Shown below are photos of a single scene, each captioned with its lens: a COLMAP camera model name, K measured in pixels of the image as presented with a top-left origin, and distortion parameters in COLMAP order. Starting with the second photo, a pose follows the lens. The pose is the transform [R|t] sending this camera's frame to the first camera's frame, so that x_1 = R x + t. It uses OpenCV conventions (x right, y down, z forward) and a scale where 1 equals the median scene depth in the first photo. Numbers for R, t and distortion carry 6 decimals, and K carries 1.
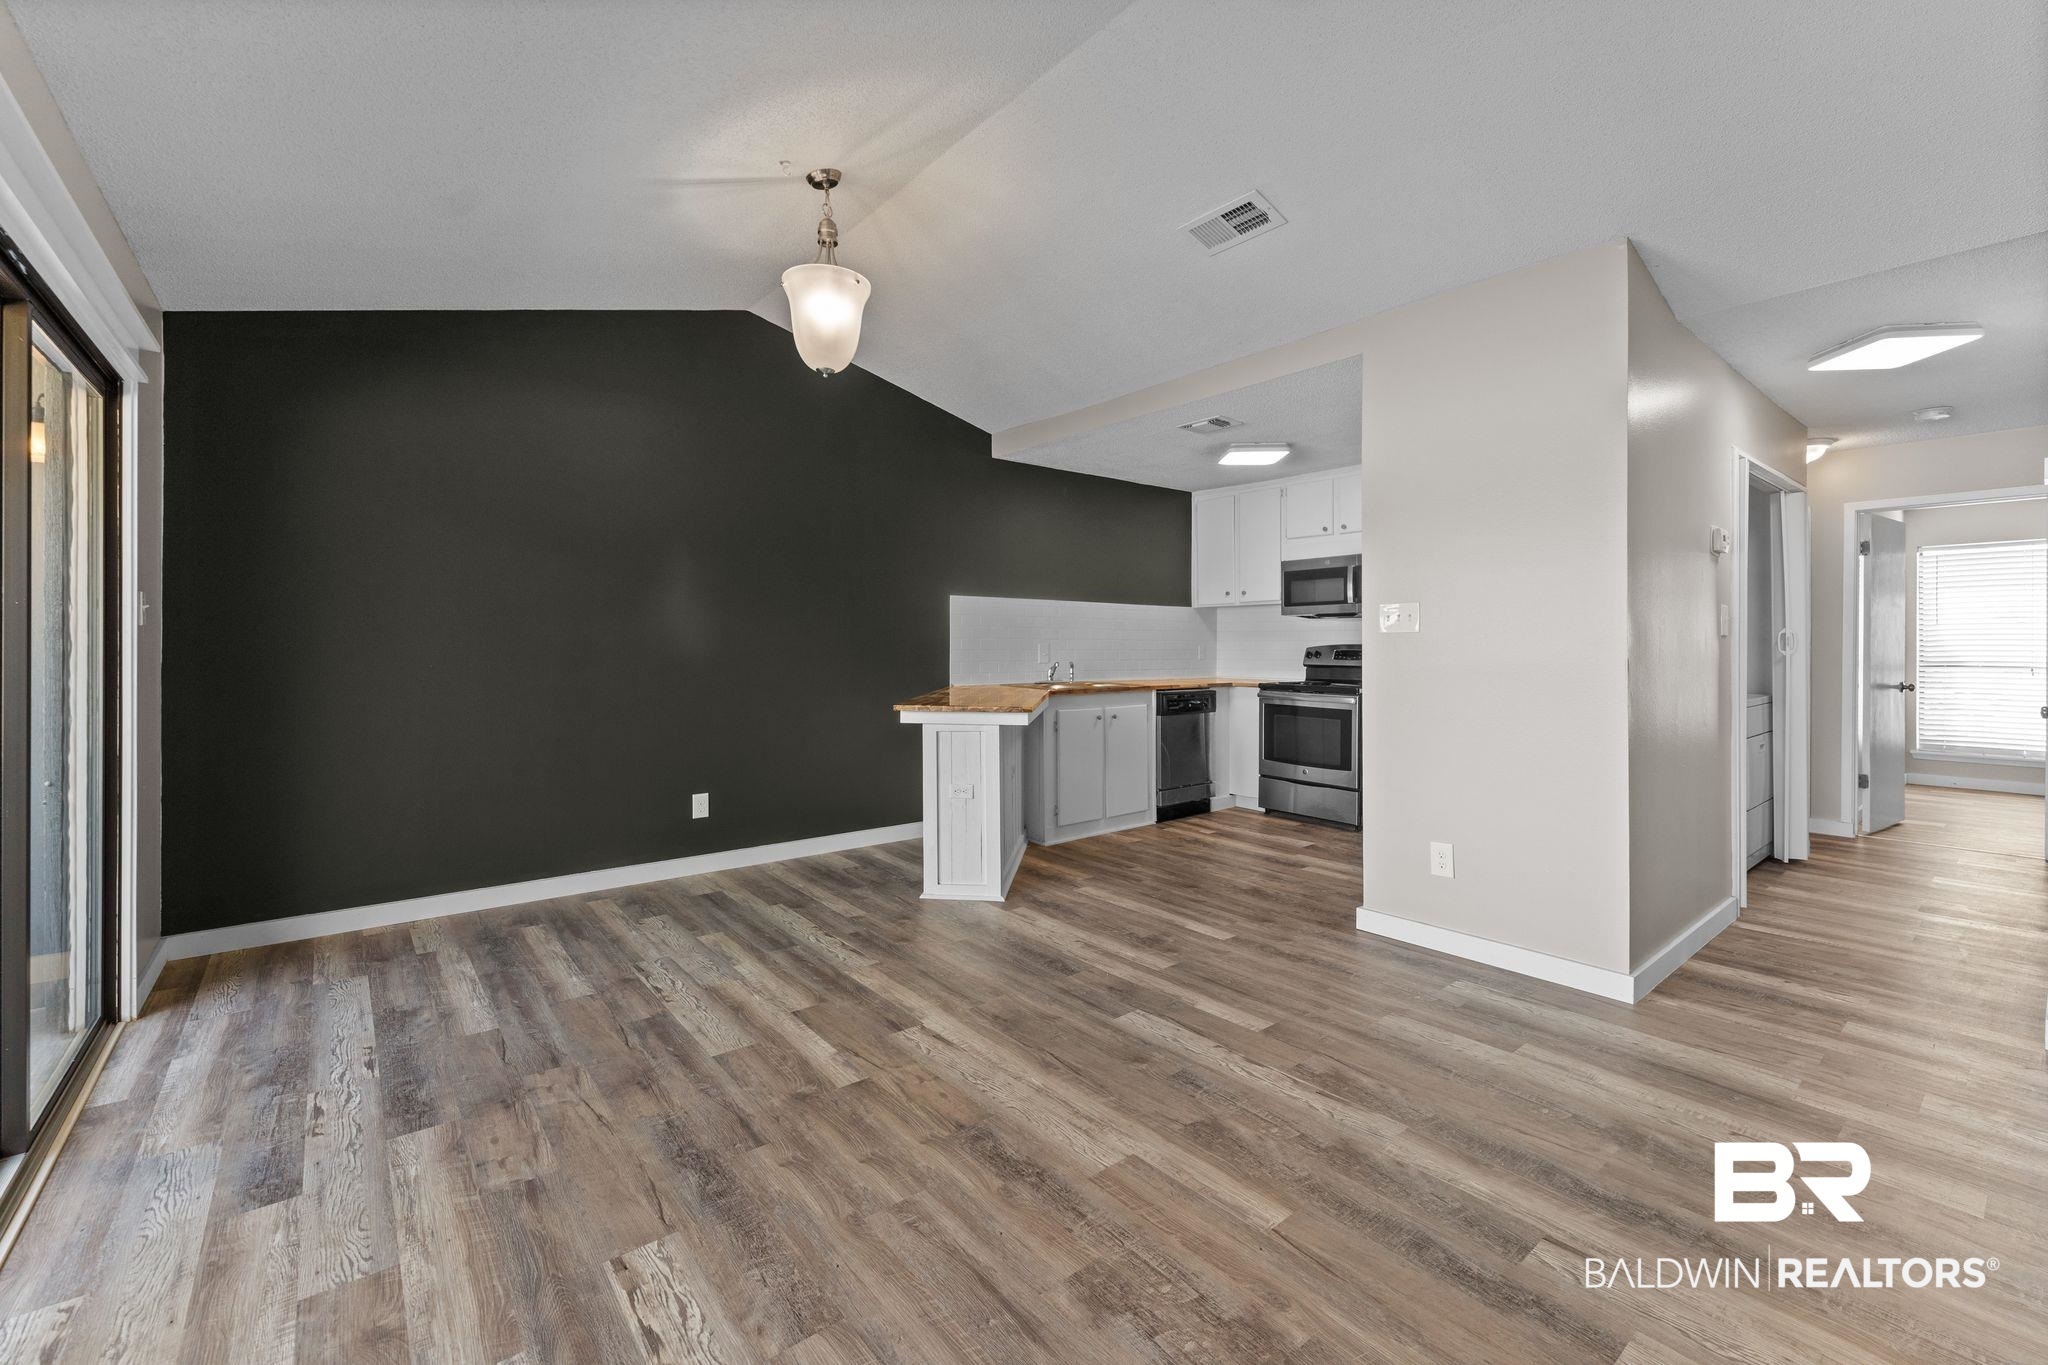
lens RADIAL K [[849.1, 0, 1023.8], [0, 849.1, 645.7], [0, 0, 1]] dist [0.002281, 0.000207]
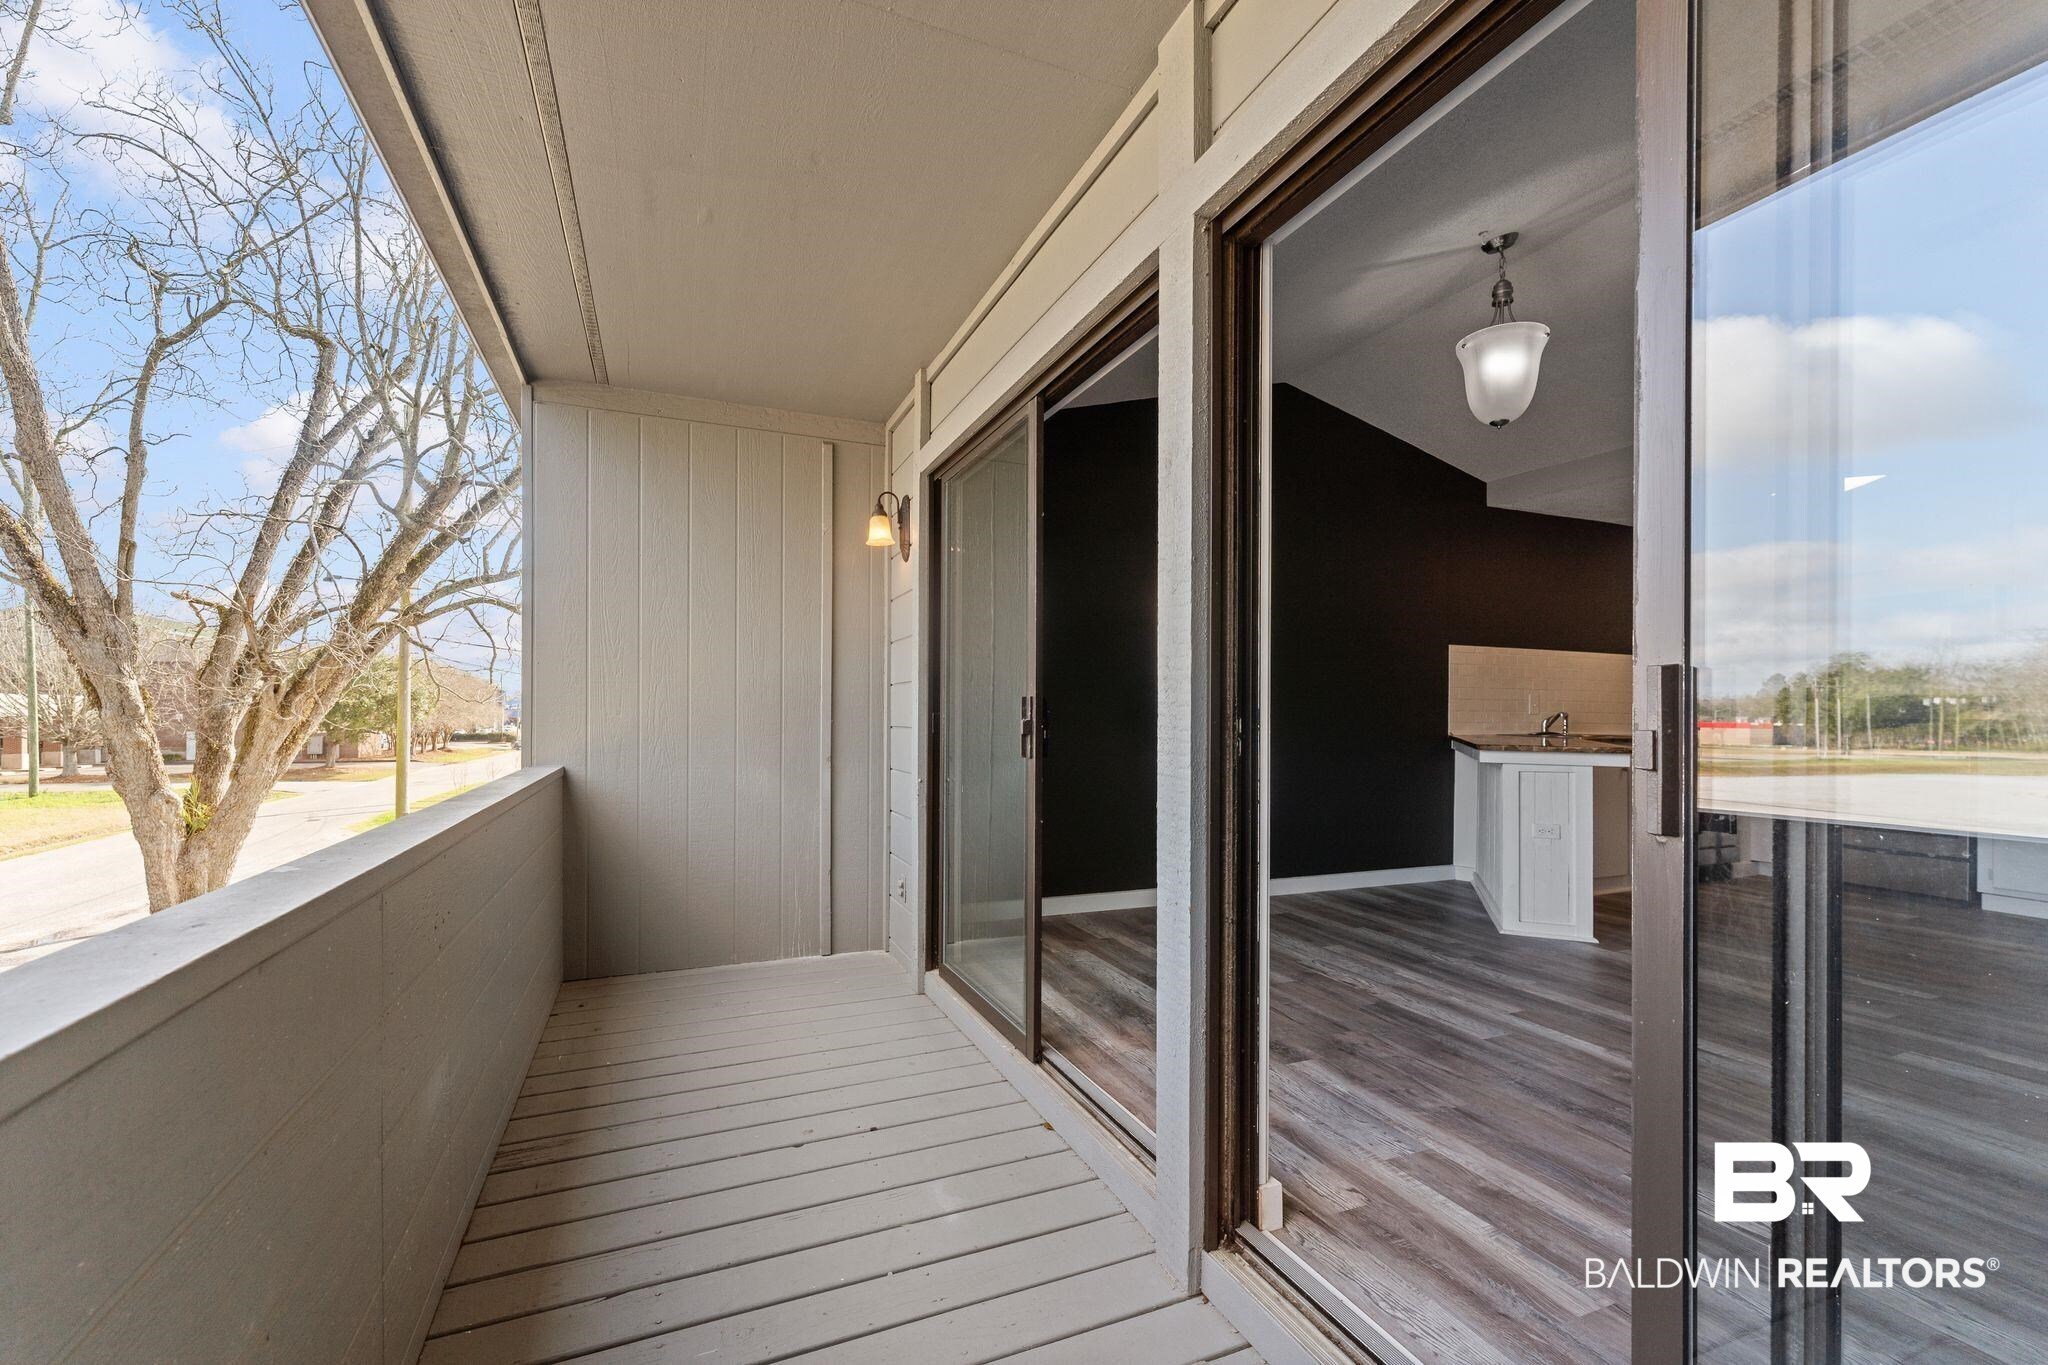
lens RADIAL K [[843.1, 0, 1010.5], [0, 843.1, 715.3], [0, 0, 1]] dist [0.002962, 0.000340]
pose [[0.956791, 0.003800, -0.290750, -0.487728], [-0.004584, 0.999987, -0.002017, 0.047771], [0.290739, 0.003262, 0.956797, -0.186067]]
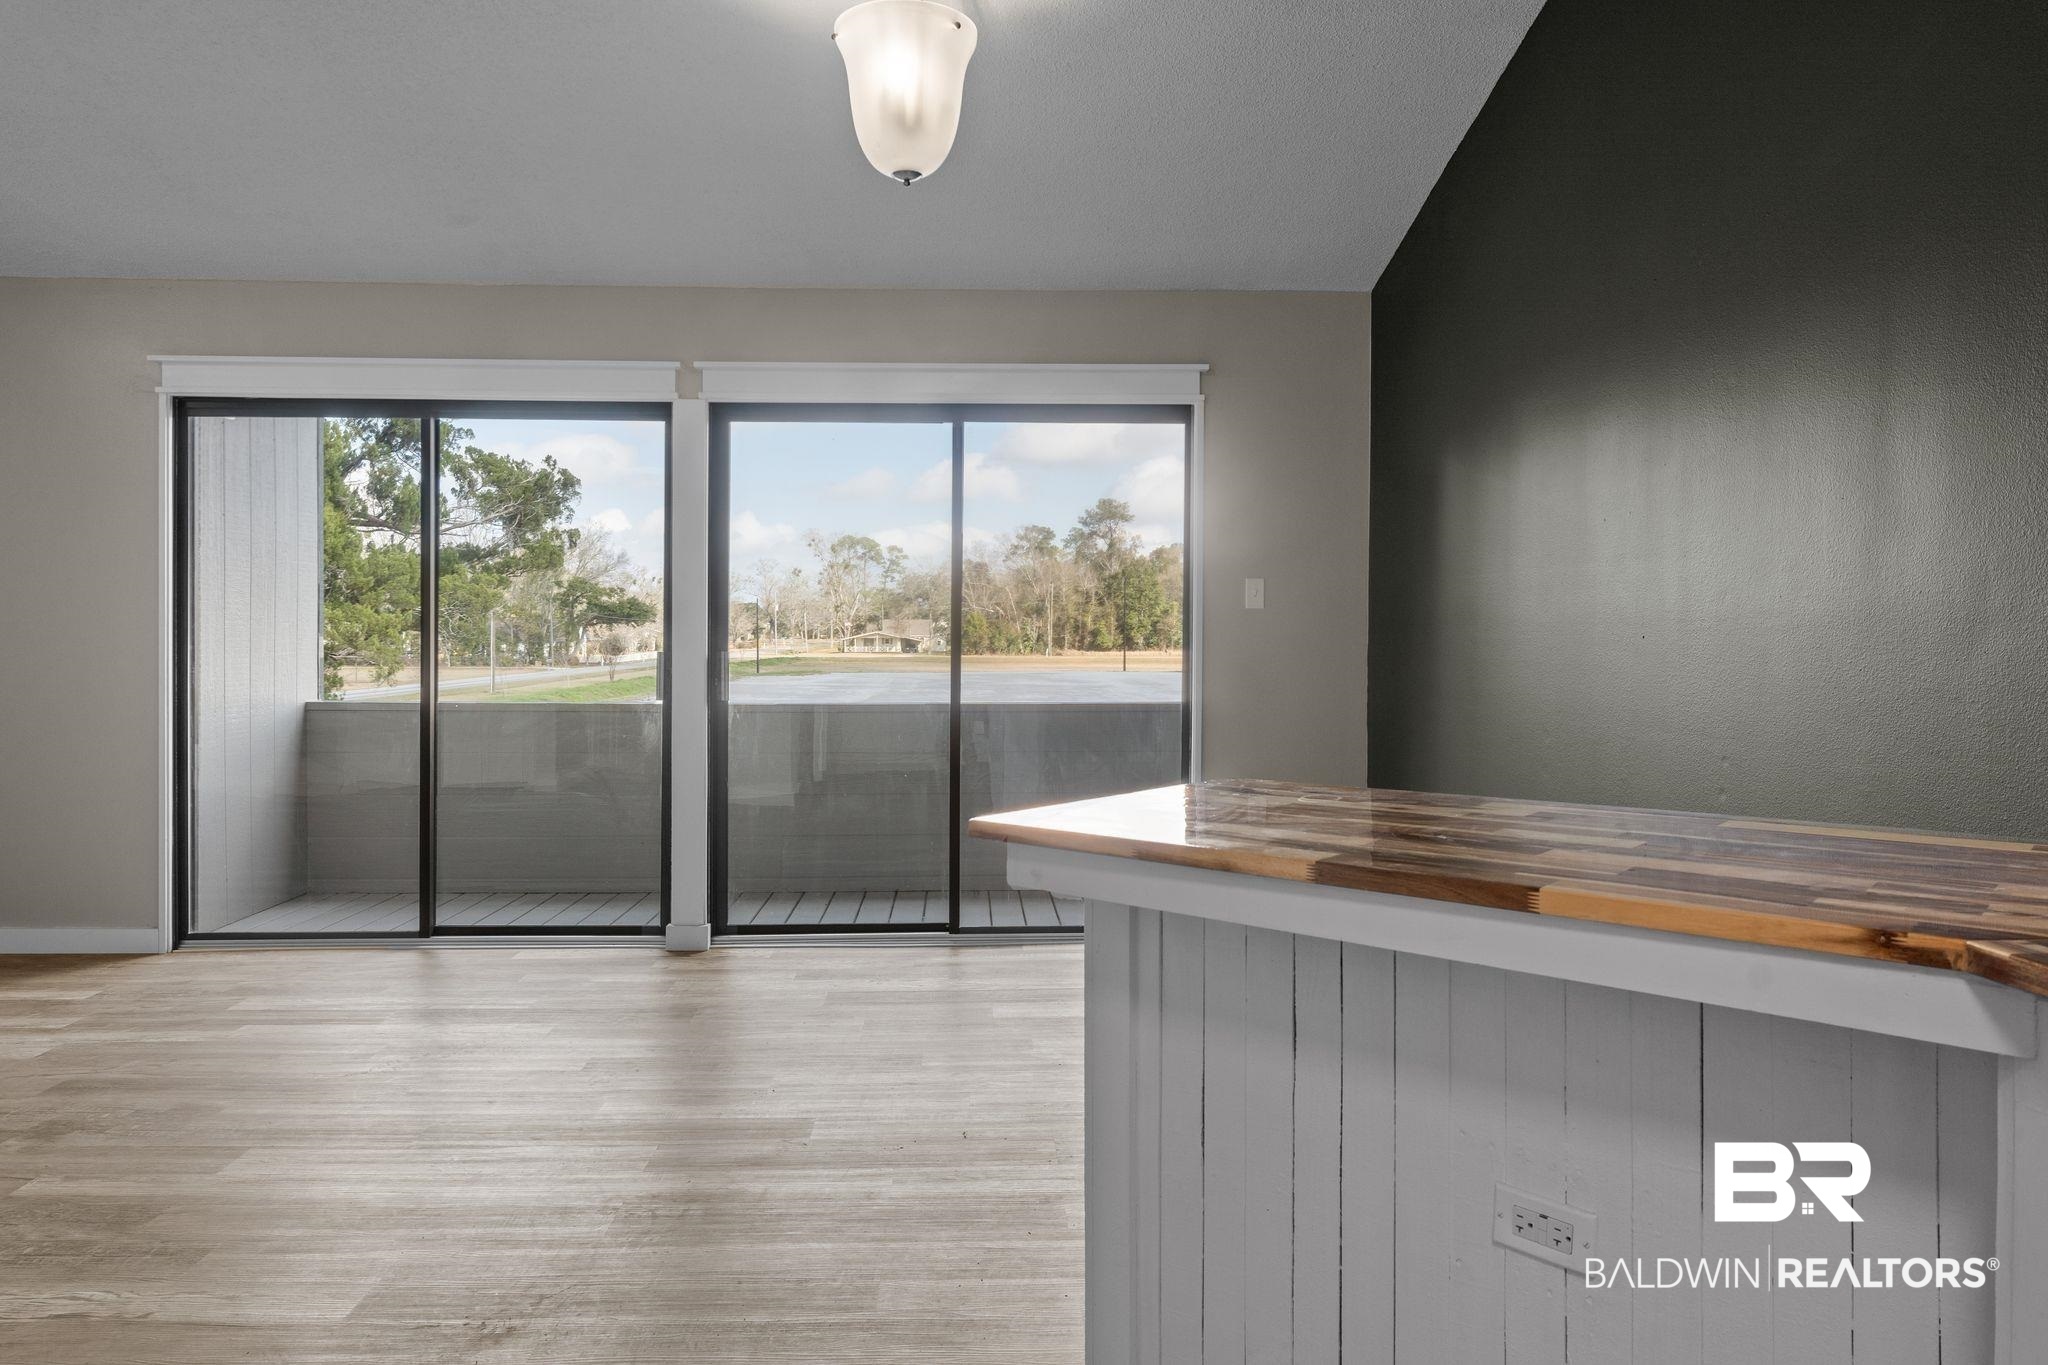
lens RADIAL K [[1309.8, 0, 1021.9], [0, 1309.8, 636.8], [0, 0, 1]] dist [0.002946, 0.001023]
pose [[-0.601892, 0.001489, -0.798576, 0.452285], [-0.003520, 0.999984, 0.004518, 0.004945], [0.798570, 0.005531, -0.601877, 1.565980]]
